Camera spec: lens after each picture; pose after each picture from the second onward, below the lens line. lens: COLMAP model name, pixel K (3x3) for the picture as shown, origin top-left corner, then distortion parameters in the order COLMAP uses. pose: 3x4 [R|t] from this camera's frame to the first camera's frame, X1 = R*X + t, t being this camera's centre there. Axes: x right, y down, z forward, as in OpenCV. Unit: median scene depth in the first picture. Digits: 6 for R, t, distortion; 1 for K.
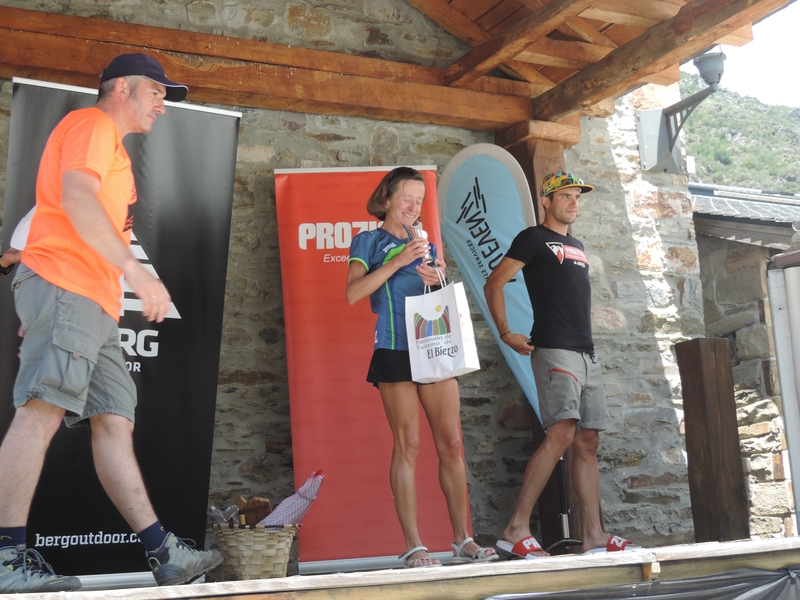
lens RADIAL K [[1273.4, 0, 400.0], [0, 1273.4, 300.0], [0, 0, 1]] dist [-0.140606, 0.192076]
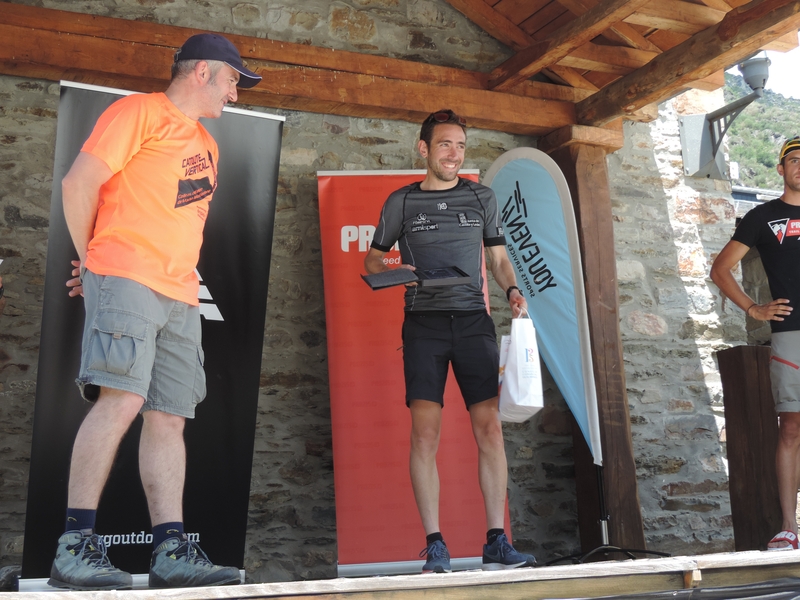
lens RADIAL K [[1285.7, 0, 400.0], [0, 1285.7, 300.0], [0, 0, 1]] dist [-0.140531, 0.204974]
pose [[0.999539, 0.010467, -0.028489, -0.003510], [-0.010495, 0.999945, -0.000838, -0.001940], [0.028478, 0.001137, 0.999594, -0.009879]]
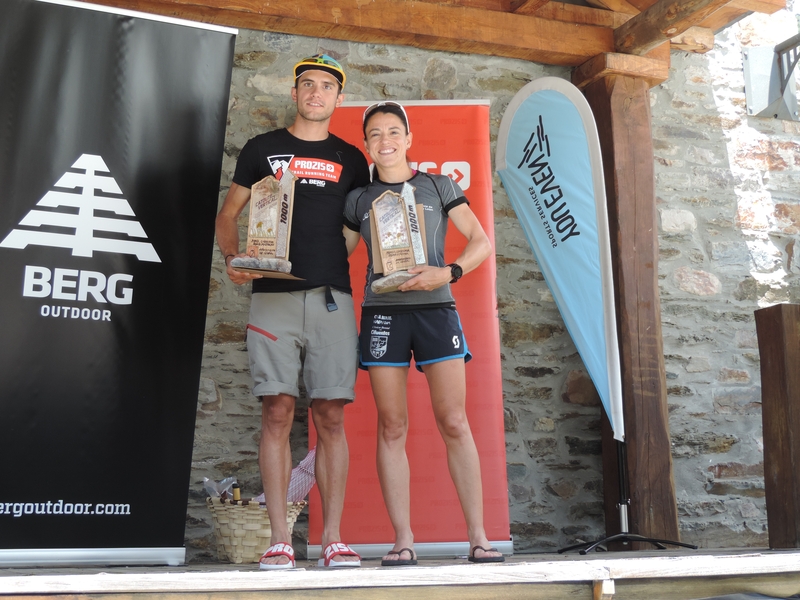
lens RADIAL K [[1285.7, 0, 400.0], [0, 1285.7, 300.0], [0, 0, 1]] dist [-0.140531, 0.204974]
pose [[0.990823, 0.027414, -0.132357, 0.084688], [-0.024592, 0.999435, 0.022909, 0.012583], [0.132910, -0.019444, 0.990937, 0.111320]]
